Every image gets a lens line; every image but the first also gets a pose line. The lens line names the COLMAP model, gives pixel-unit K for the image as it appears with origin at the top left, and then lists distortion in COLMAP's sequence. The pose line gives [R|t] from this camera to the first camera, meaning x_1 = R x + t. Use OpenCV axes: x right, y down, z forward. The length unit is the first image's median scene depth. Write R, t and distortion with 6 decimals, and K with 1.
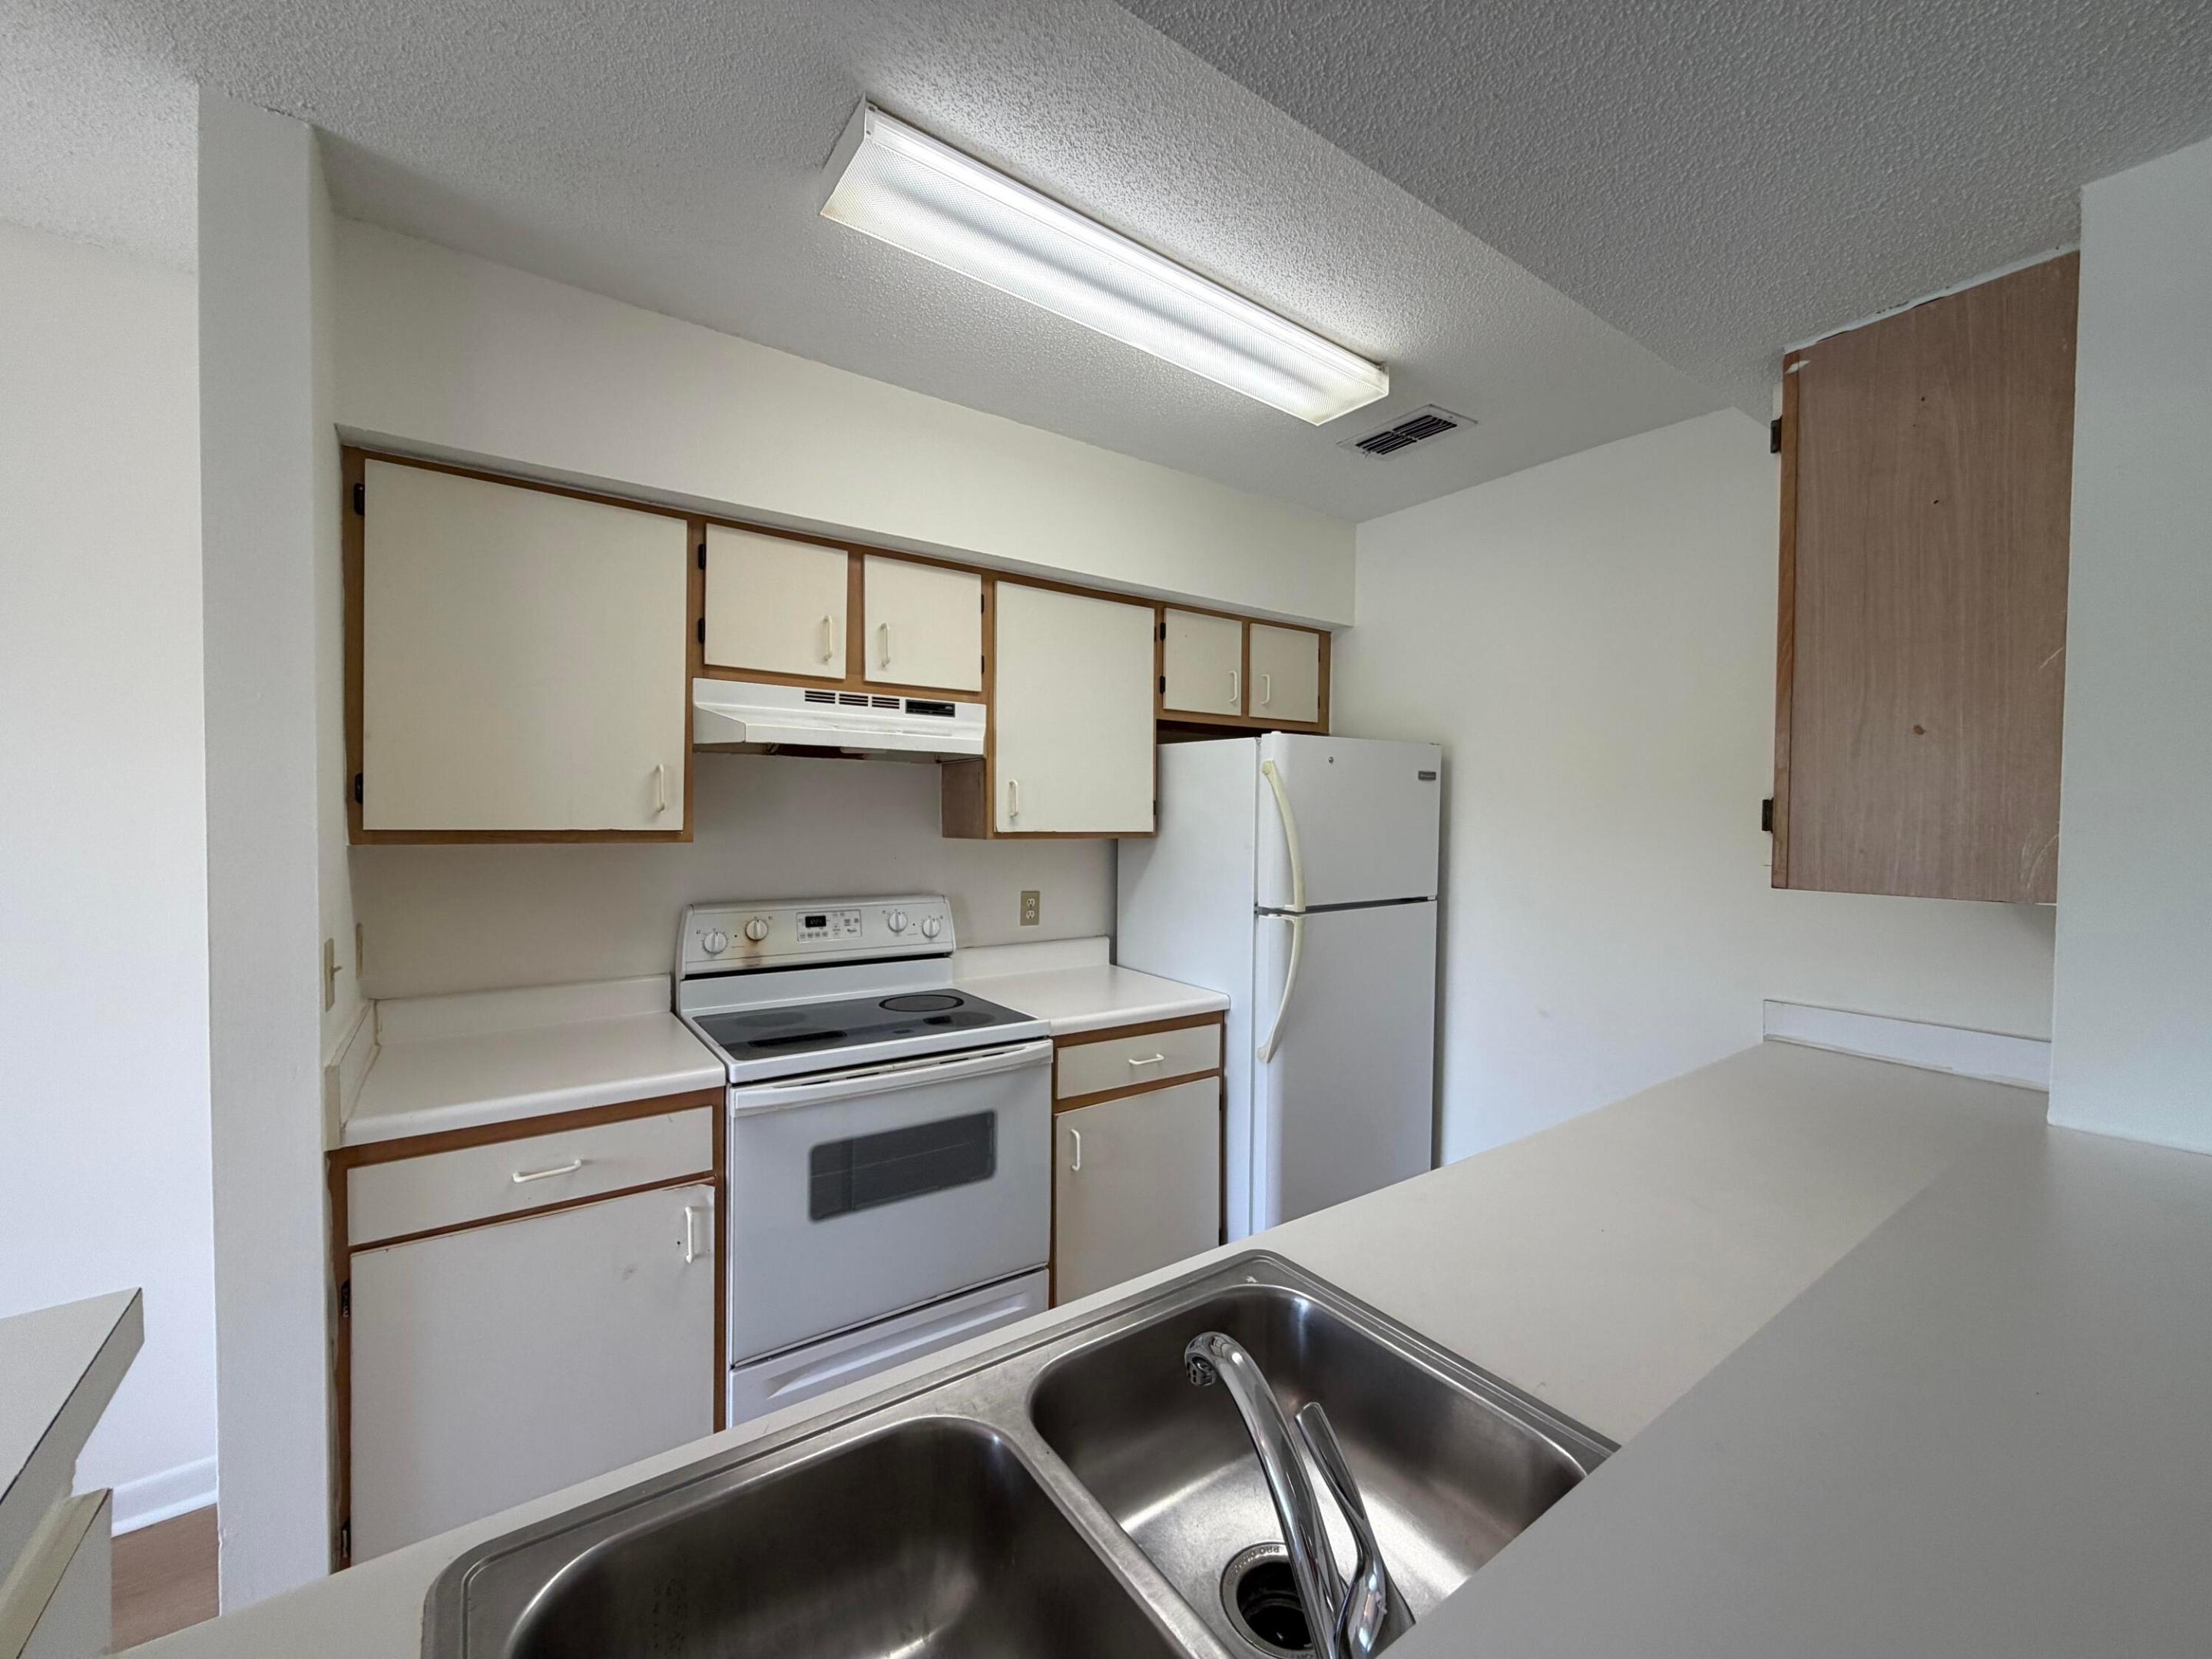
lens RADIAL K [[880.1, 0, 1099.8], [0, 880.1, 834.2], [0, 0, 1]] dist [-0.003789, 0.000481]
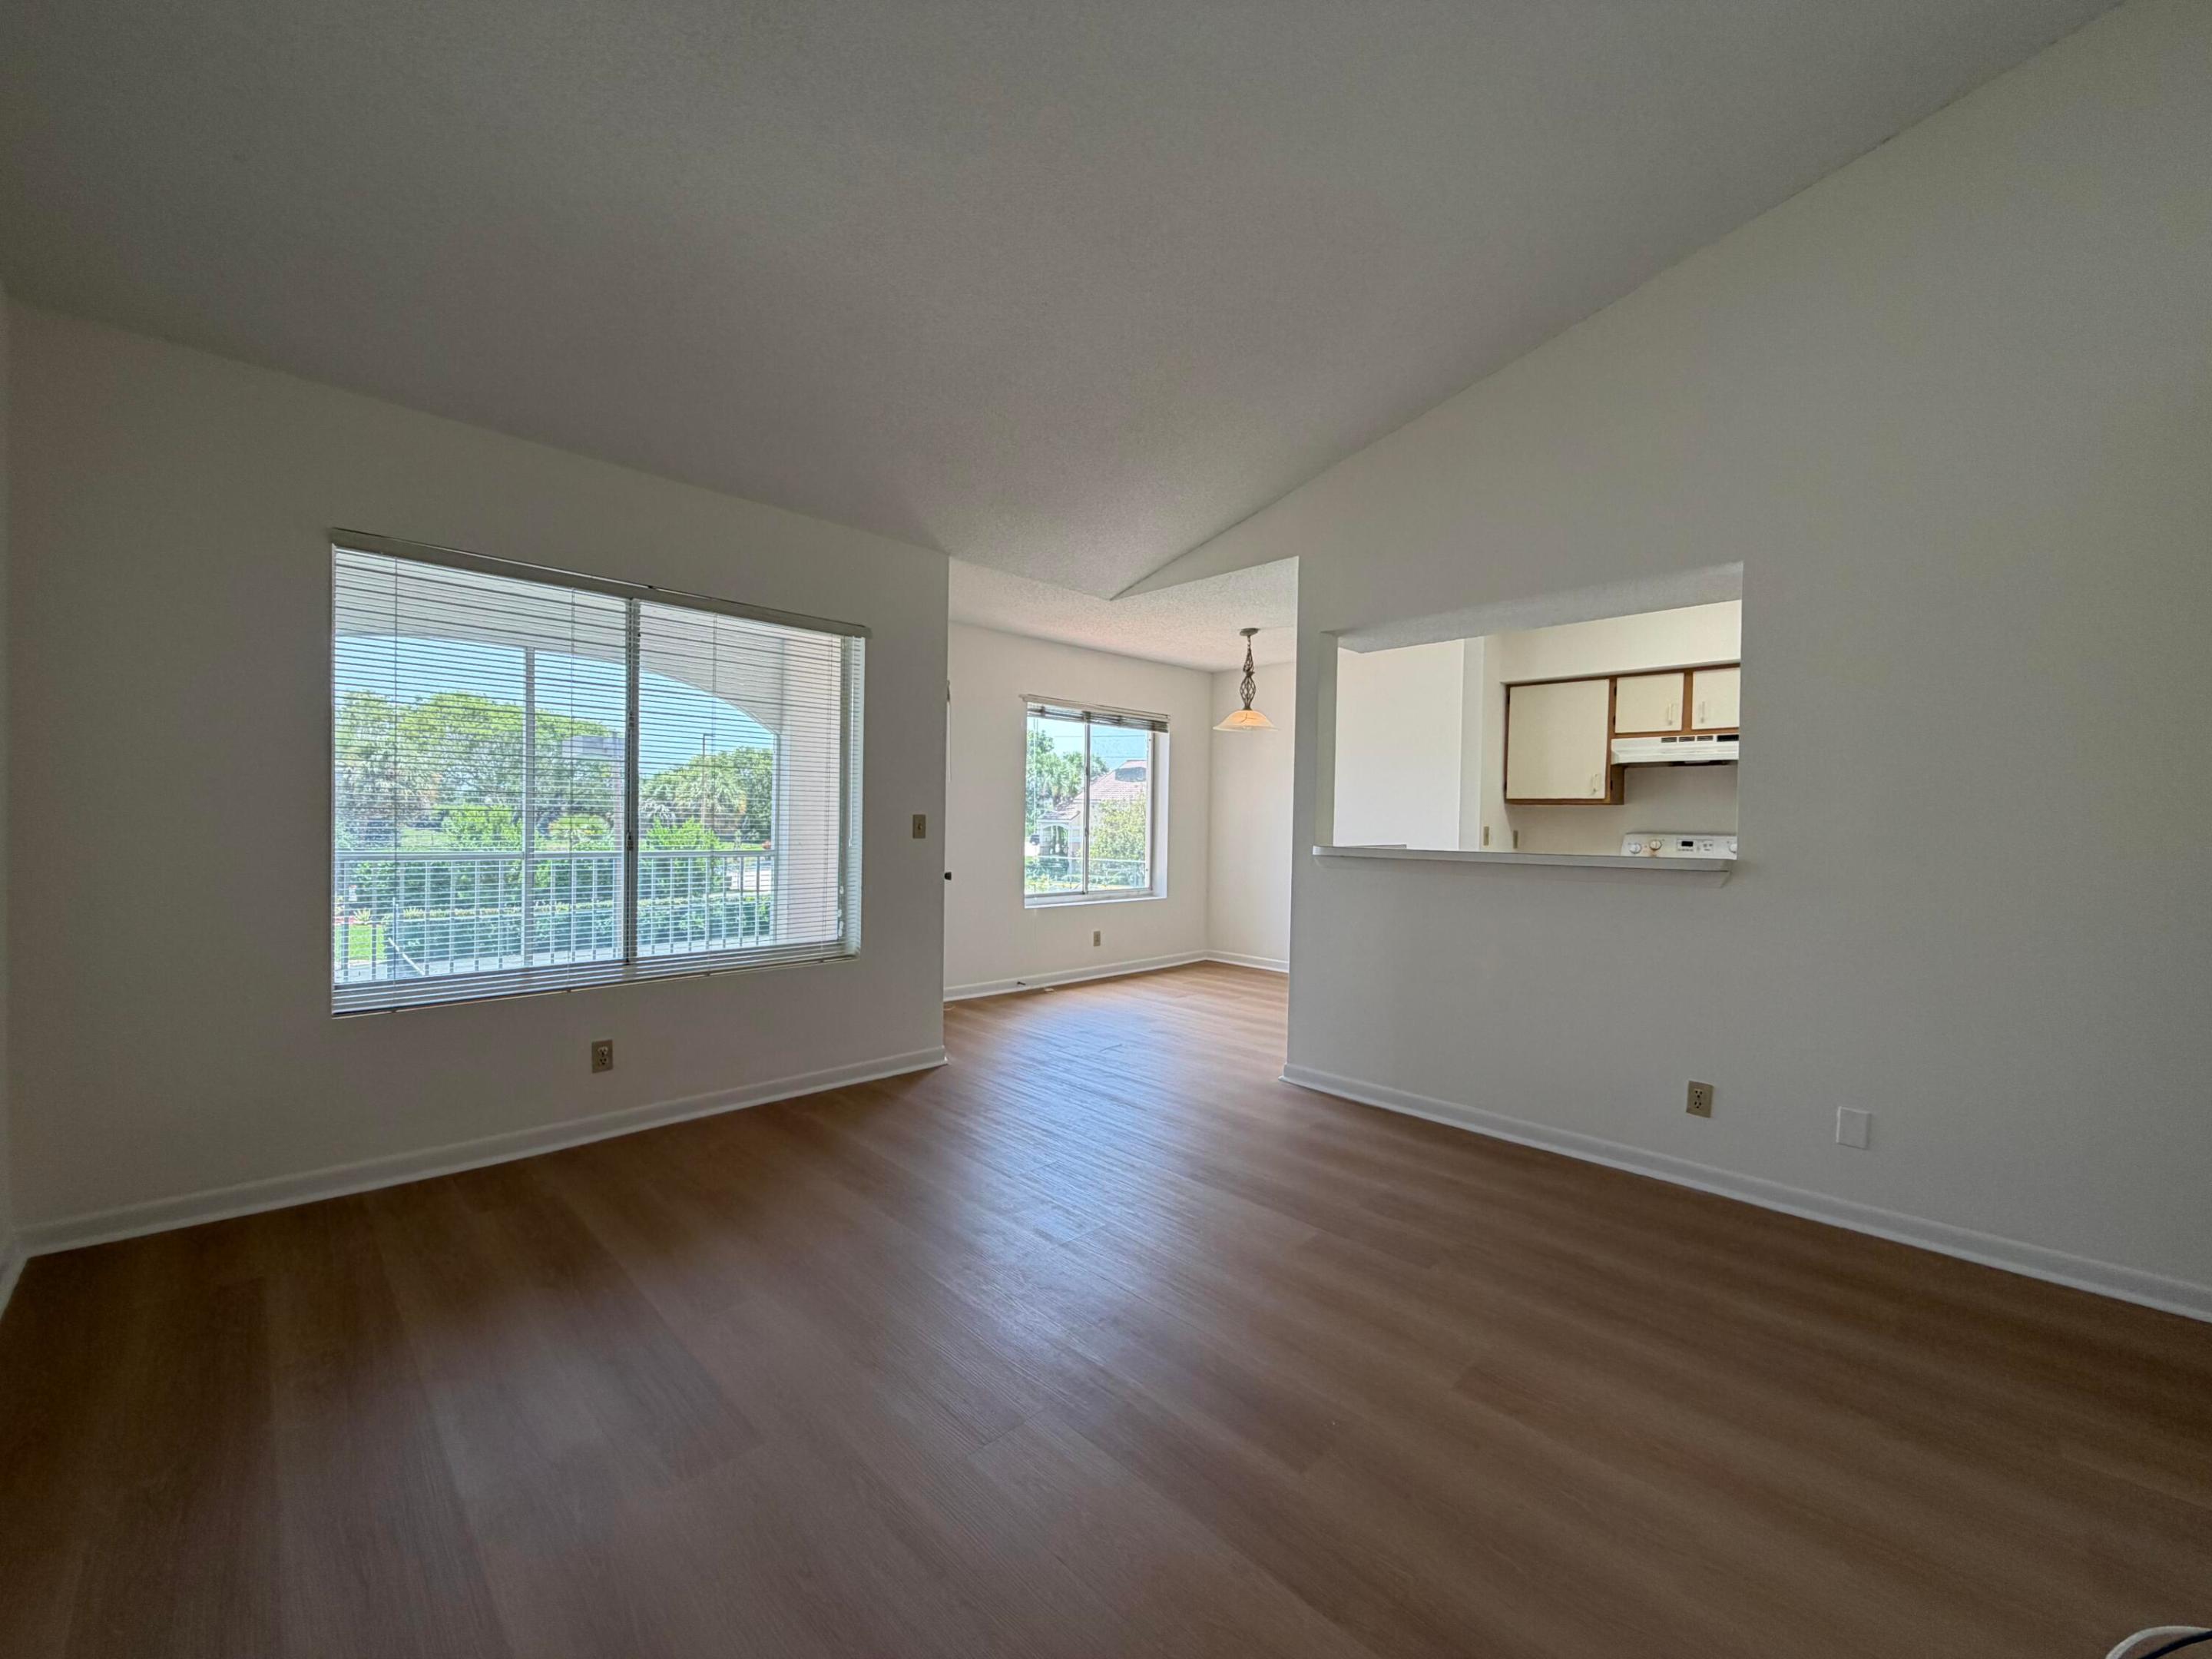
lens RADIAL K [[880.1, 0, 1099.8], [0, 880.1, 834.2], [0, 0, 1]] dist [-0.003789, 0.000481]
pose [[0.161193, 0.007231, -0.986896, 1.530195], [-0.040651, 0.999173, 0.000682, 0.132345], [0.986085, 0.040008, 0.161354, -0.730539]]
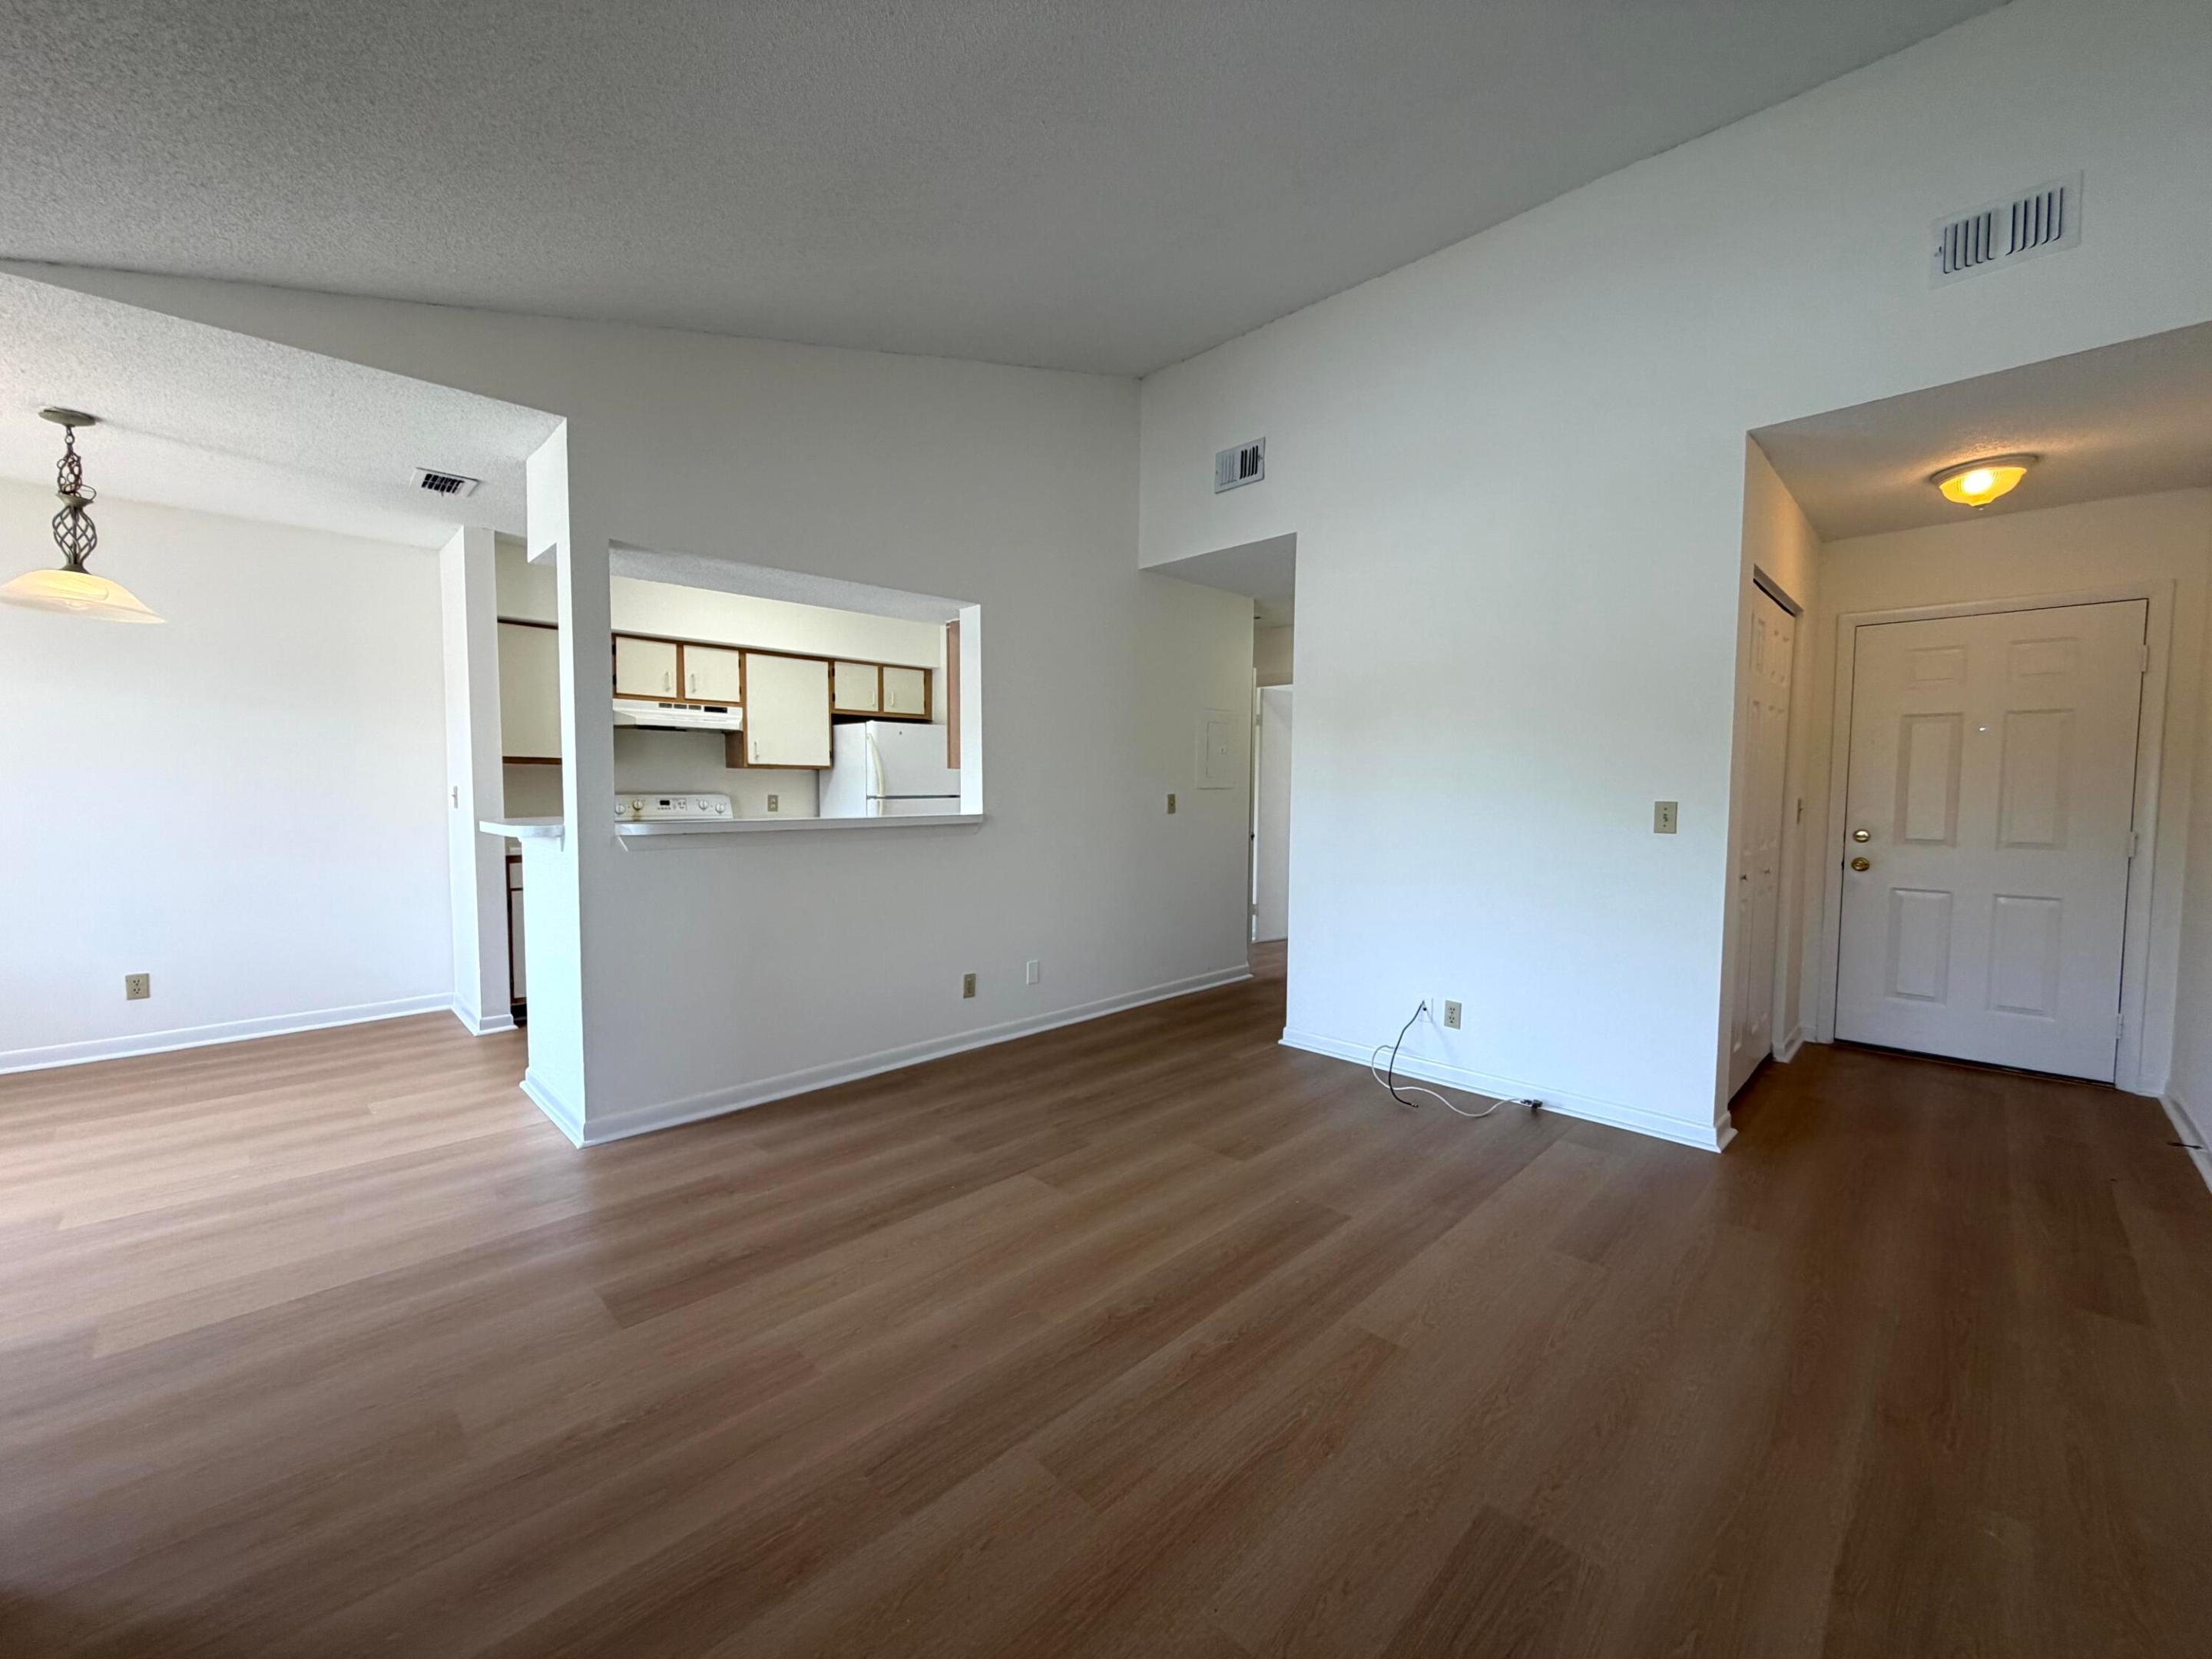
lens RADIAL K [[880.1, 0, 1099.8], [0, 880.1, 834.2], [0, 0, 1]] dist [-0.003789, 0.000481]
pose [[0.986051, -0.013248, 0.165916, 0.408864], [0.008264, 0.999495, 0.030695, 0.120290], [-0.166239, -0.028896, 0.985662, -1.434836]]
